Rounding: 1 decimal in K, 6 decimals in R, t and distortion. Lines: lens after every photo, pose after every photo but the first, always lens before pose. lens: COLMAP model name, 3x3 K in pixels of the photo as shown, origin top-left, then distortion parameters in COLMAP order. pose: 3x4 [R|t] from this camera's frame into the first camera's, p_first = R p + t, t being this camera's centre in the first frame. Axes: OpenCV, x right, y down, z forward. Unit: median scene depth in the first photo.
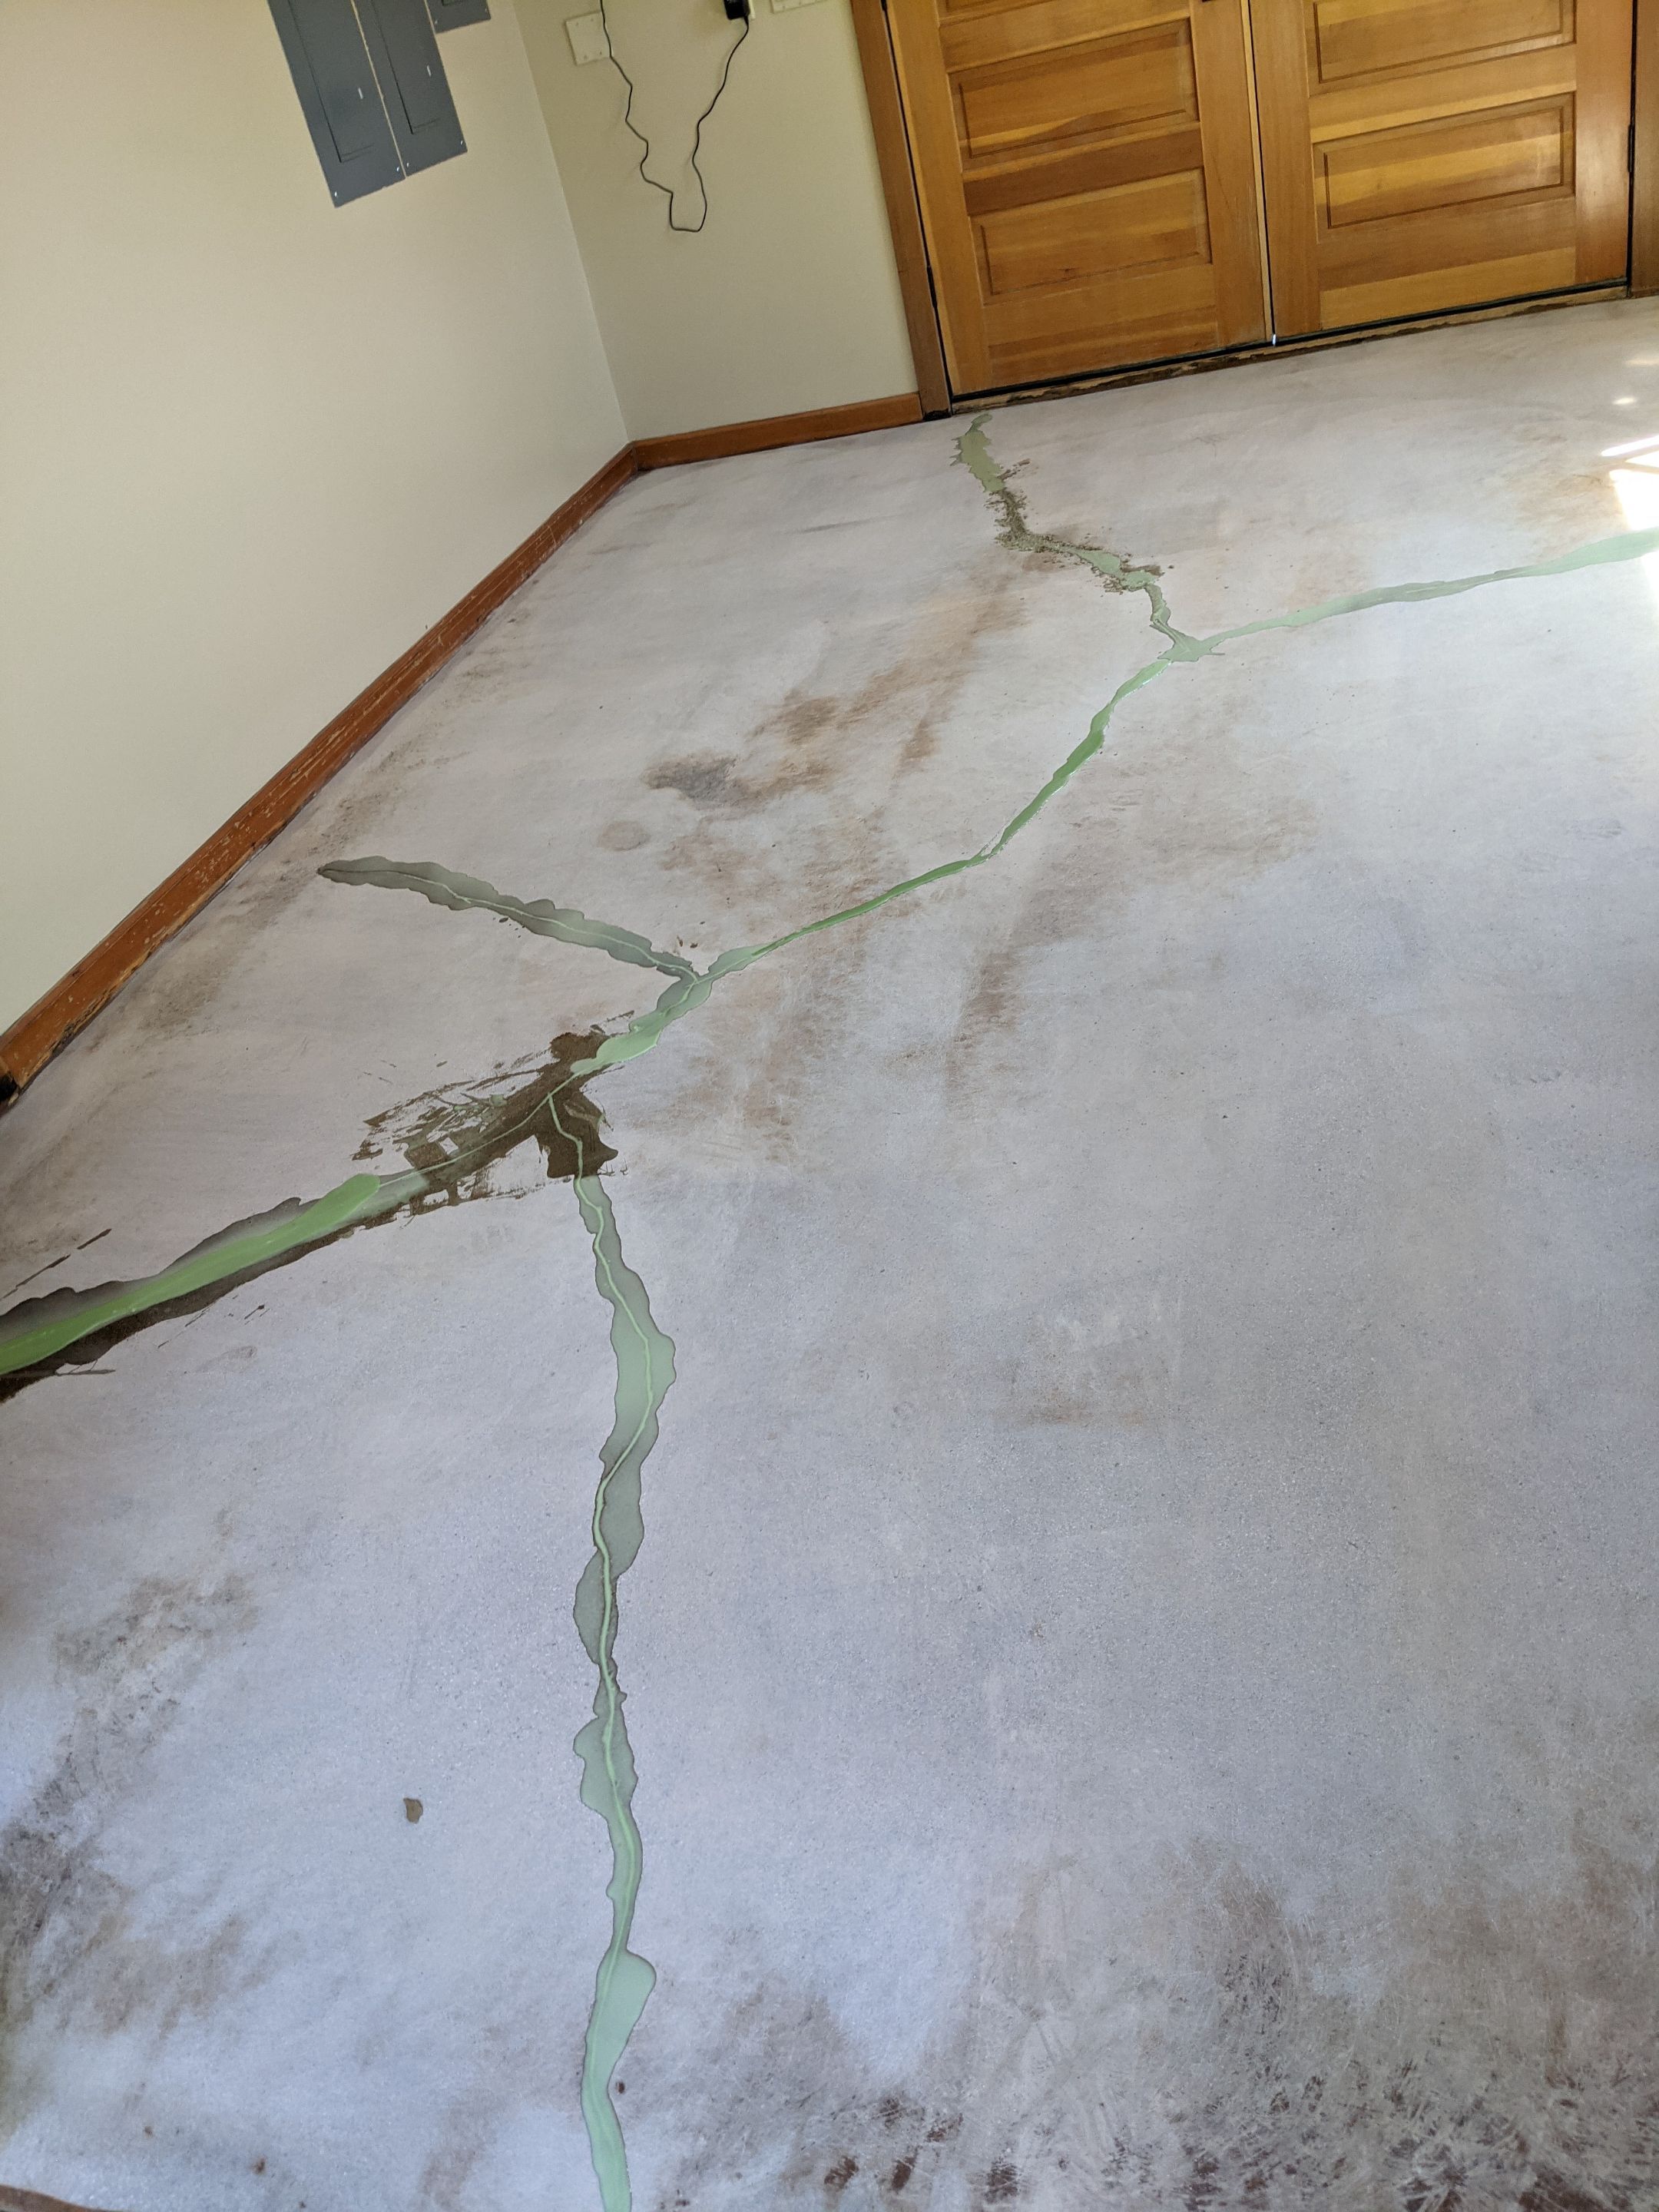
lens RADIAL K [[1740.9, 0, 795.0], [0, 1740.9, 1115.1], [0, 0, 1]] dist [0.048661, -0.078485]
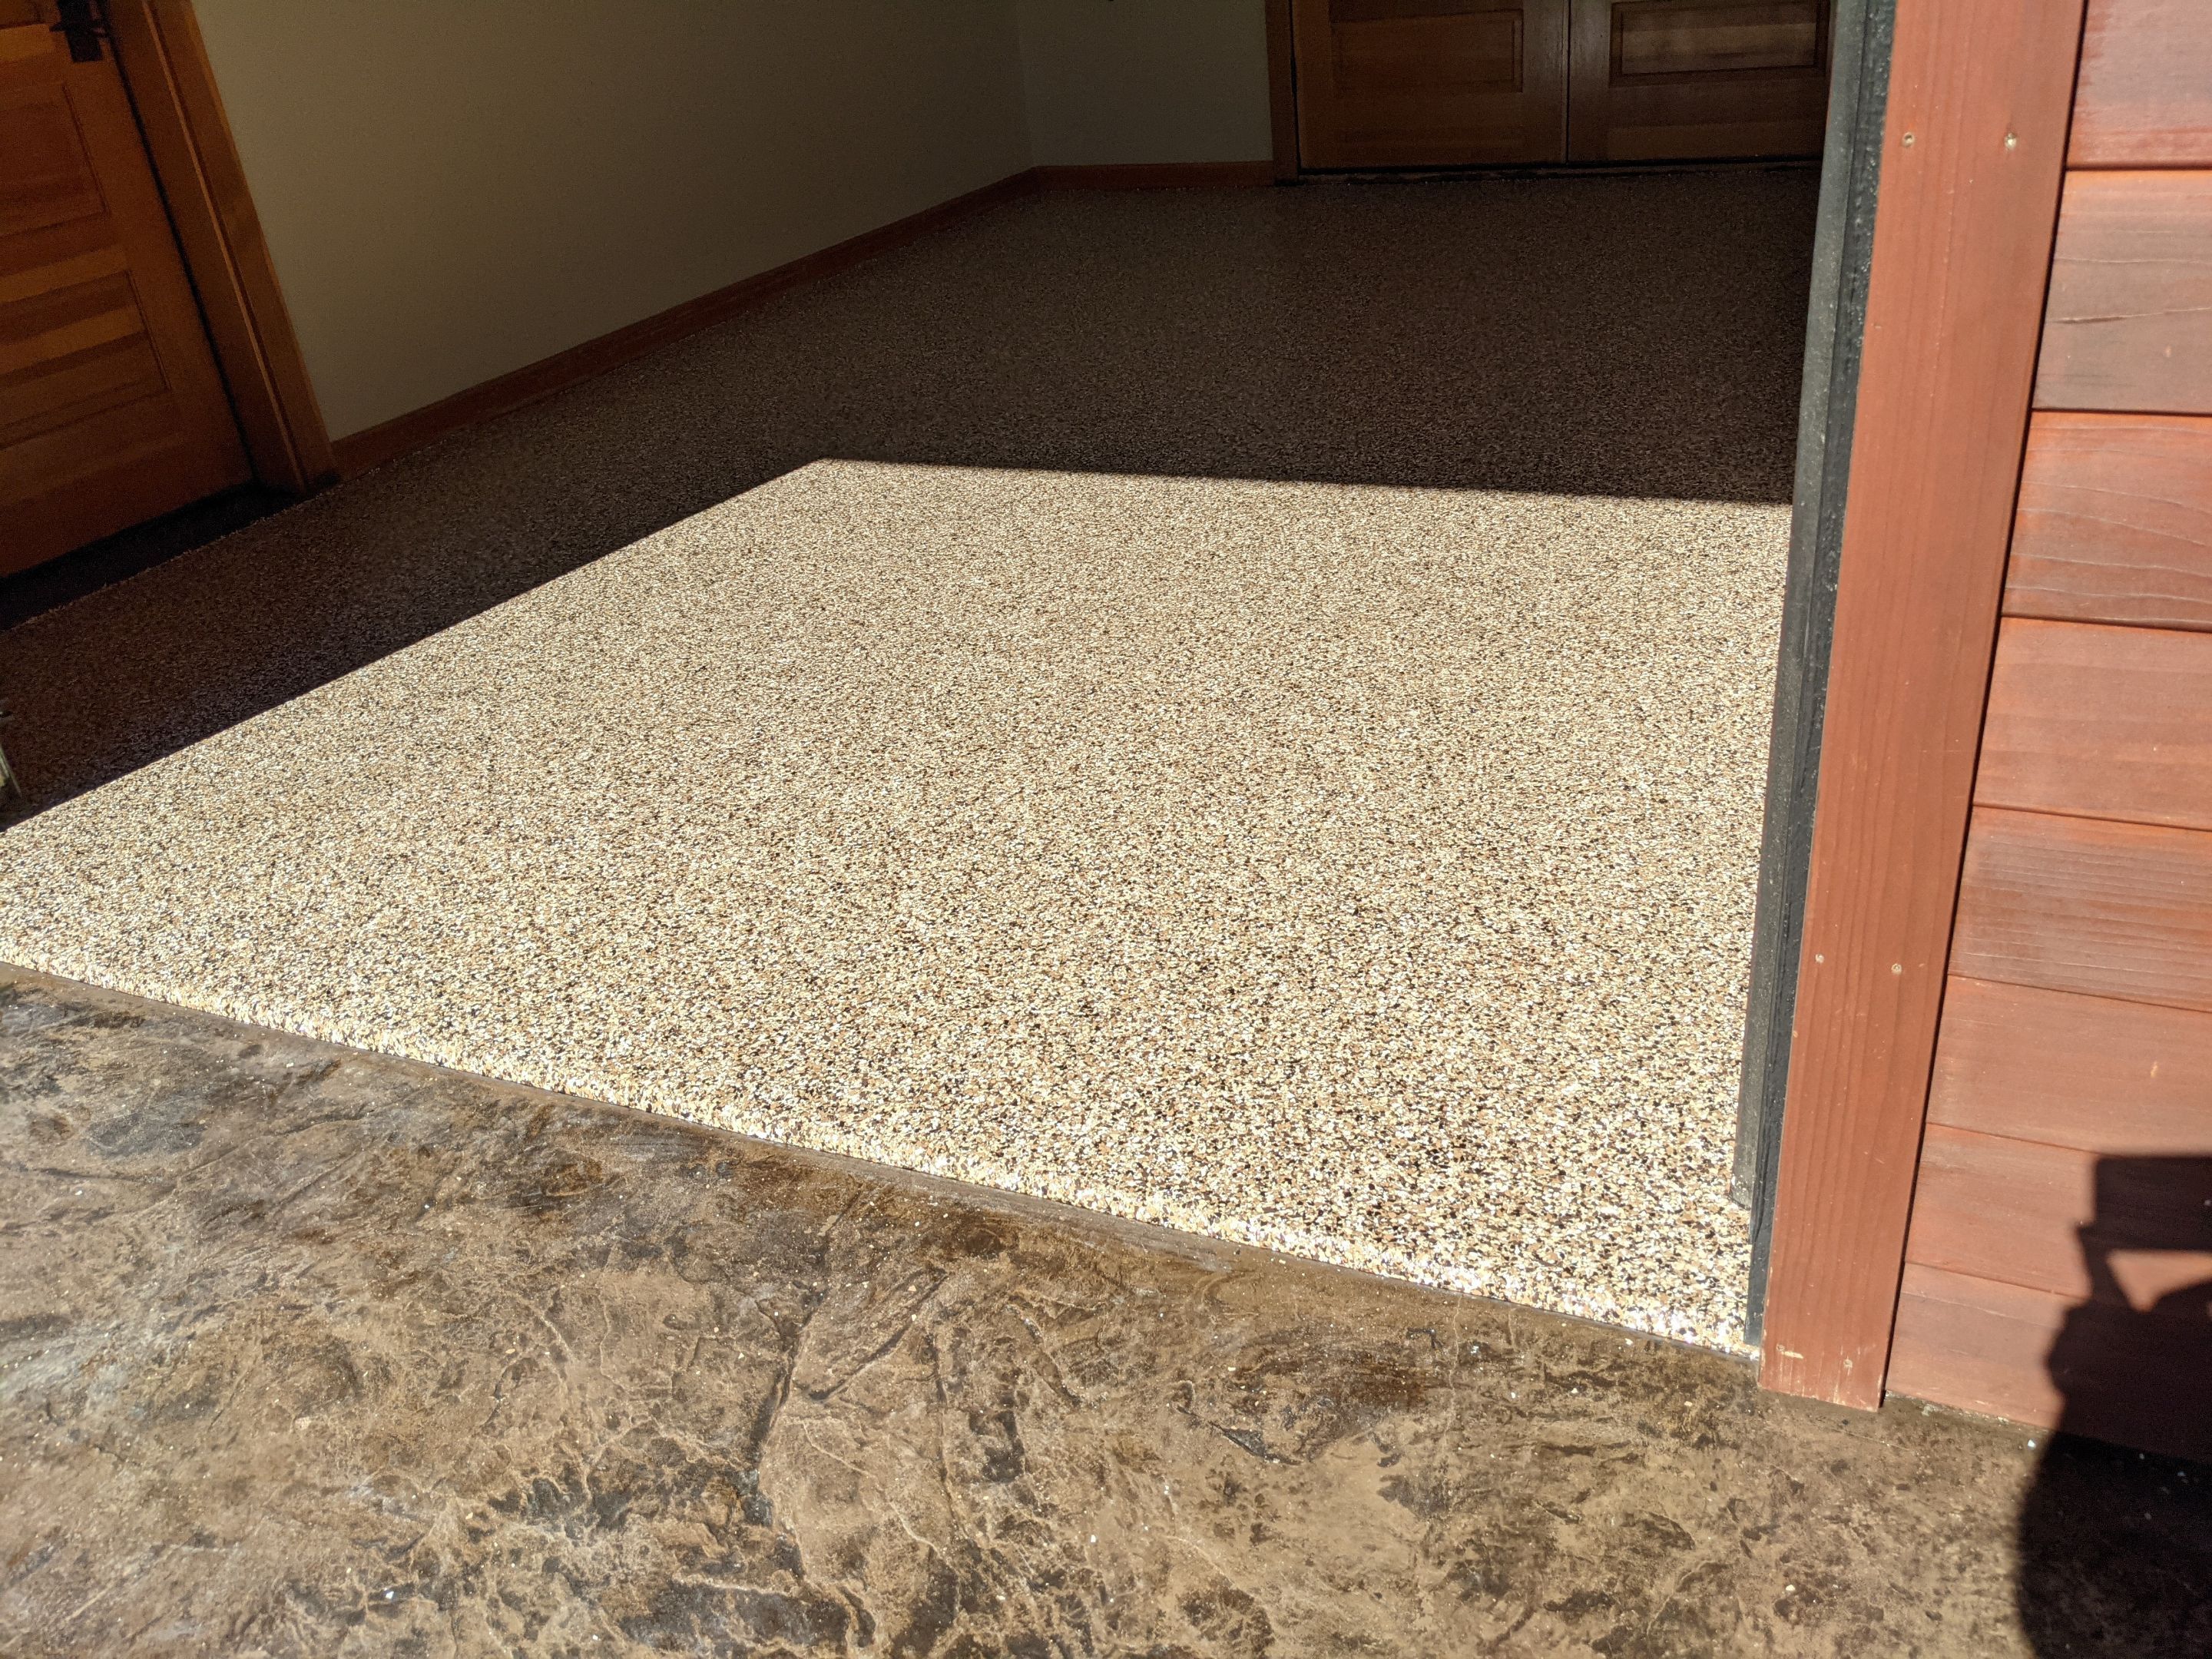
lens RADIAL K [[1740.9, 0, 1139.2], [0, 1740.9, 810.2], [0, 0, 1]] dist [0.048661, -0.078485]
pose [[0.976368, 0.197466, -0.087820, 0.348776], [-0.203408, 0.976951, -0.064745, 0.216800], [0.073011, 0.081078, 0.994030, -0.281725]]
